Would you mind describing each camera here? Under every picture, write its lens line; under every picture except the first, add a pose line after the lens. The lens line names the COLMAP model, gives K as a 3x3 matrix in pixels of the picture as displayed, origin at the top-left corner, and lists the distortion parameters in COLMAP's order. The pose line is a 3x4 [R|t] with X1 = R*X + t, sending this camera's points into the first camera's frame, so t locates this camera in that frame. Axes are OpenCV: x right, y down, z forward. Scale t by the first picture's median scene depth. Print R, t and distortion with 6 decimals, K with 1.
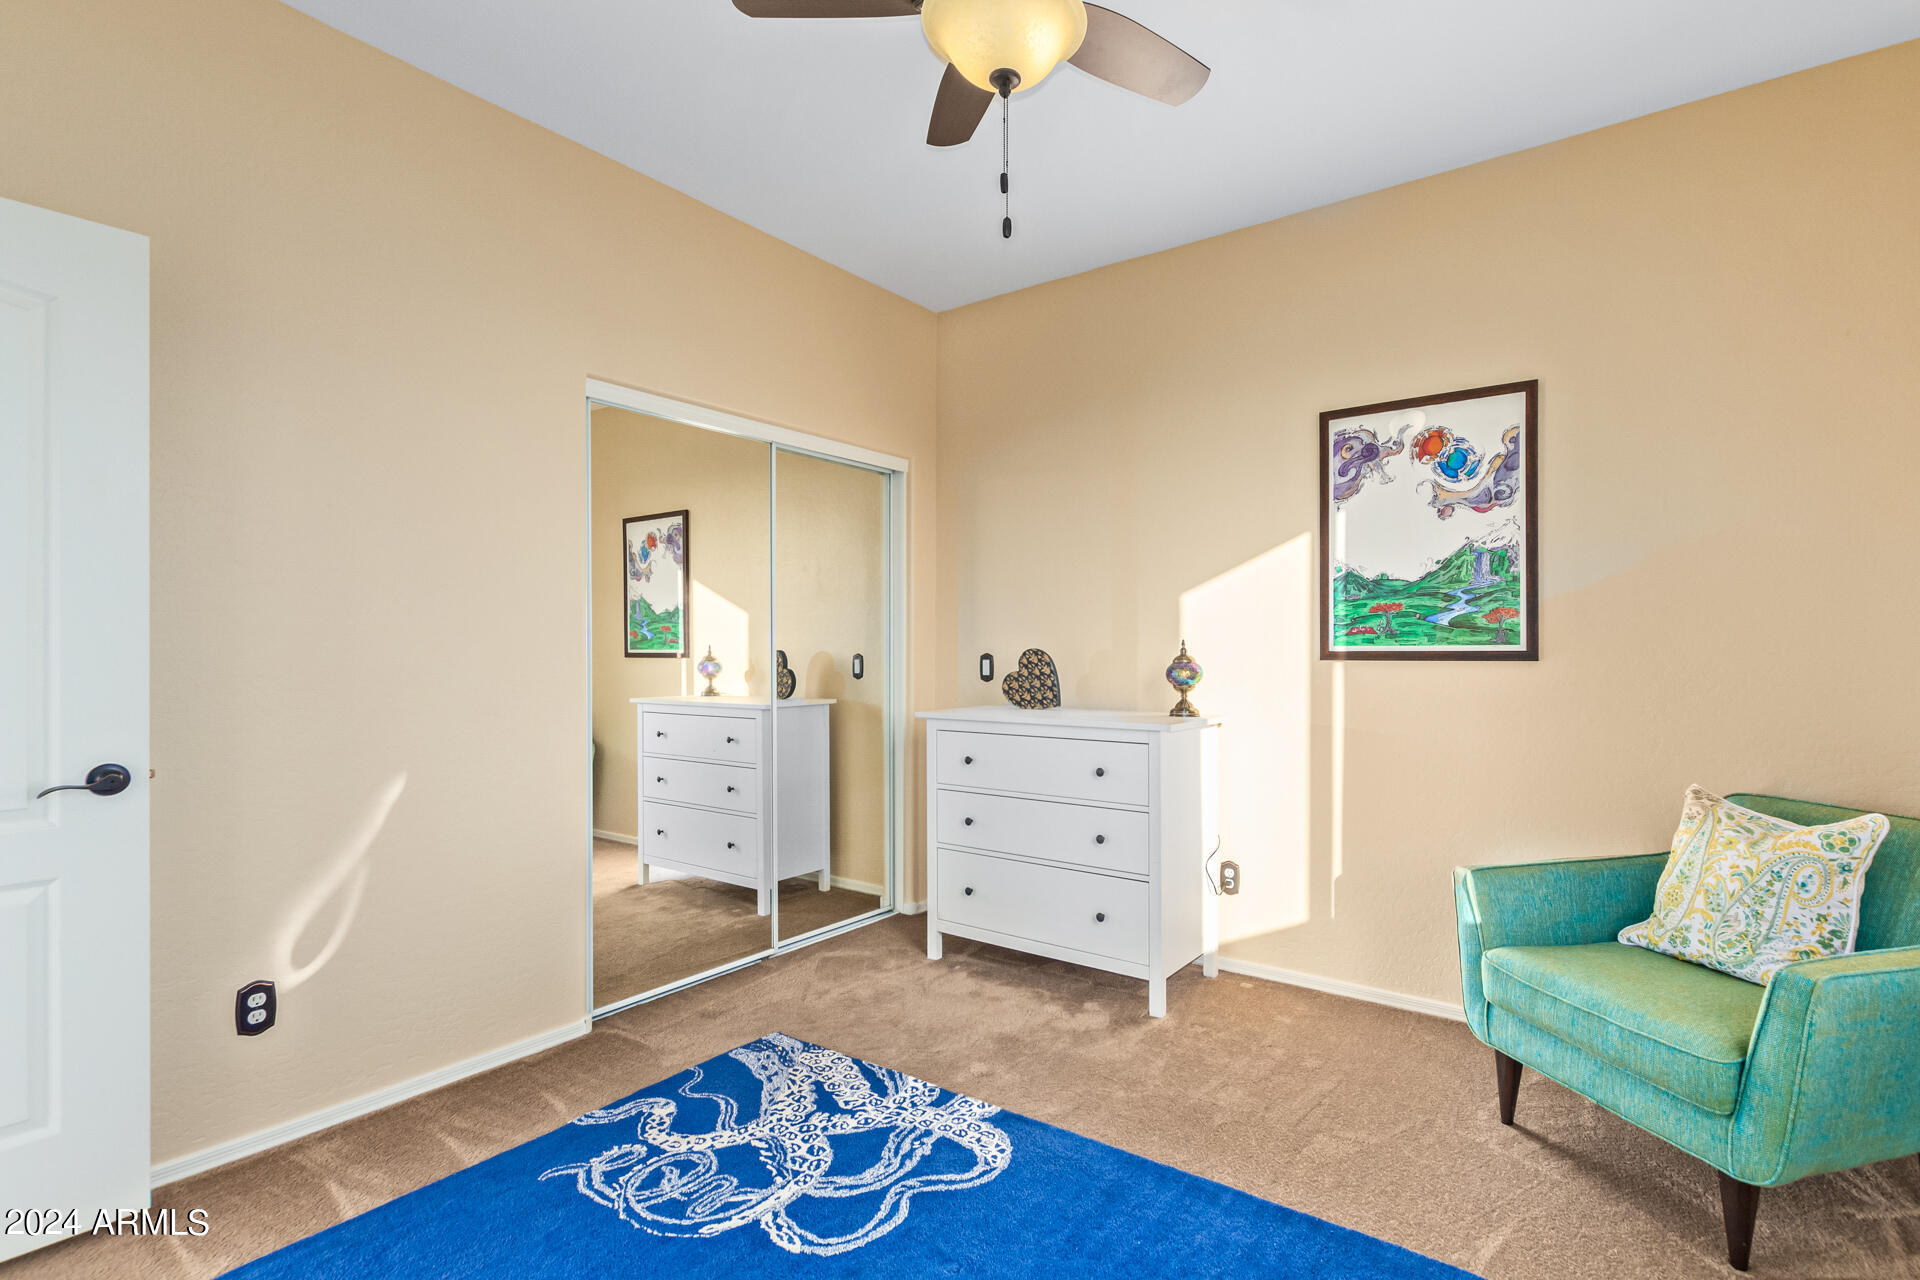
lens RADIAL K [[889.2, 0, 963.9], [0, 889.2, 646.9], [0, 0, 1]] dist [0.007611, -0.000676]
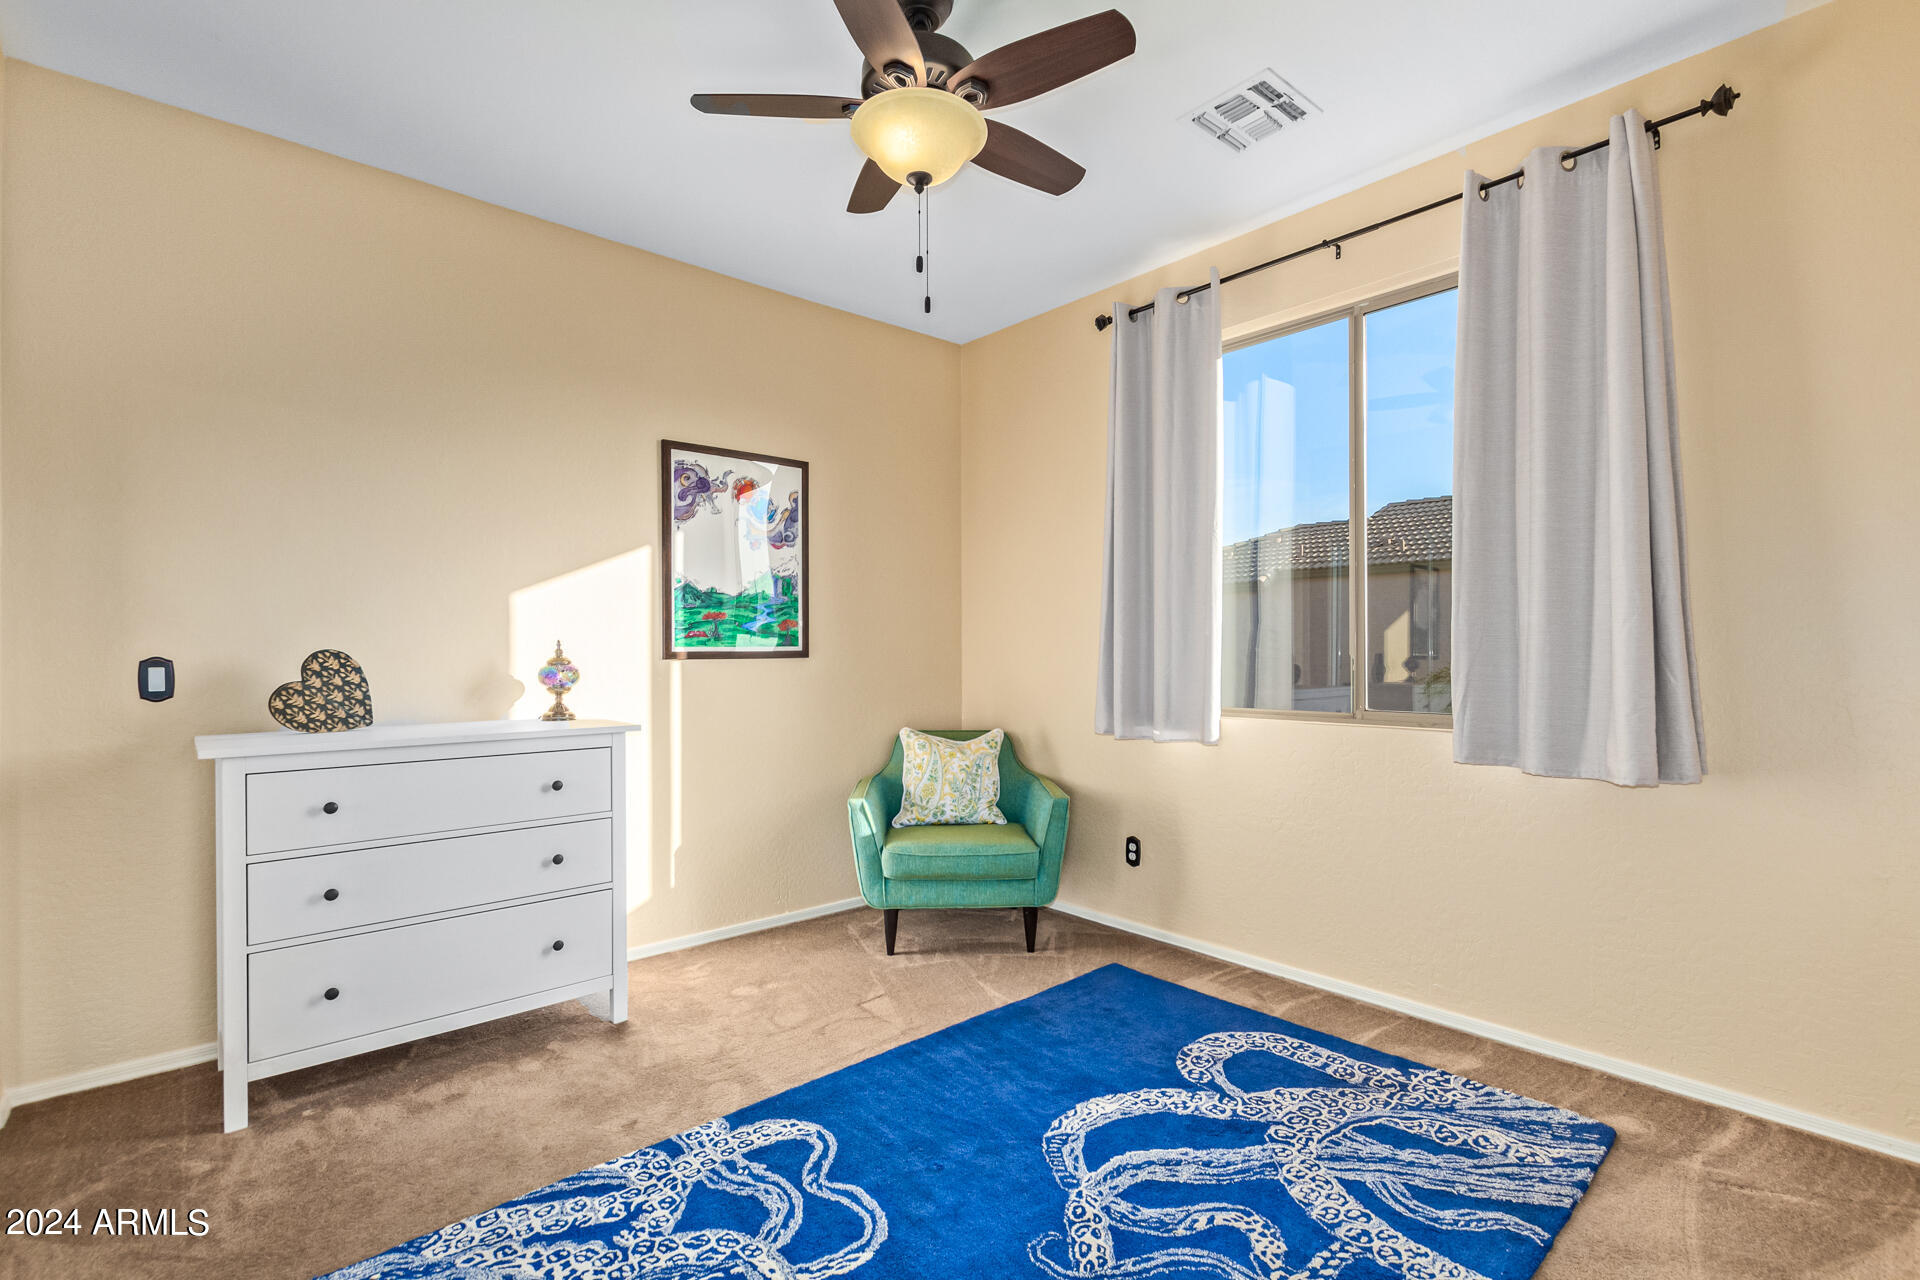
lens RADIAL K [[889.2, 0, 998.2], [0, 889.2, 649.8], [0, 0, 1]] dist [0.007611, -0.000676]
pose [[0.199211, -0.000367, 0.979957, -0.664901], [-0.000251, 1.000000, 0.000425, 0.002084], [-0.979957, -0.000330, 0.199211, 0.390650]]
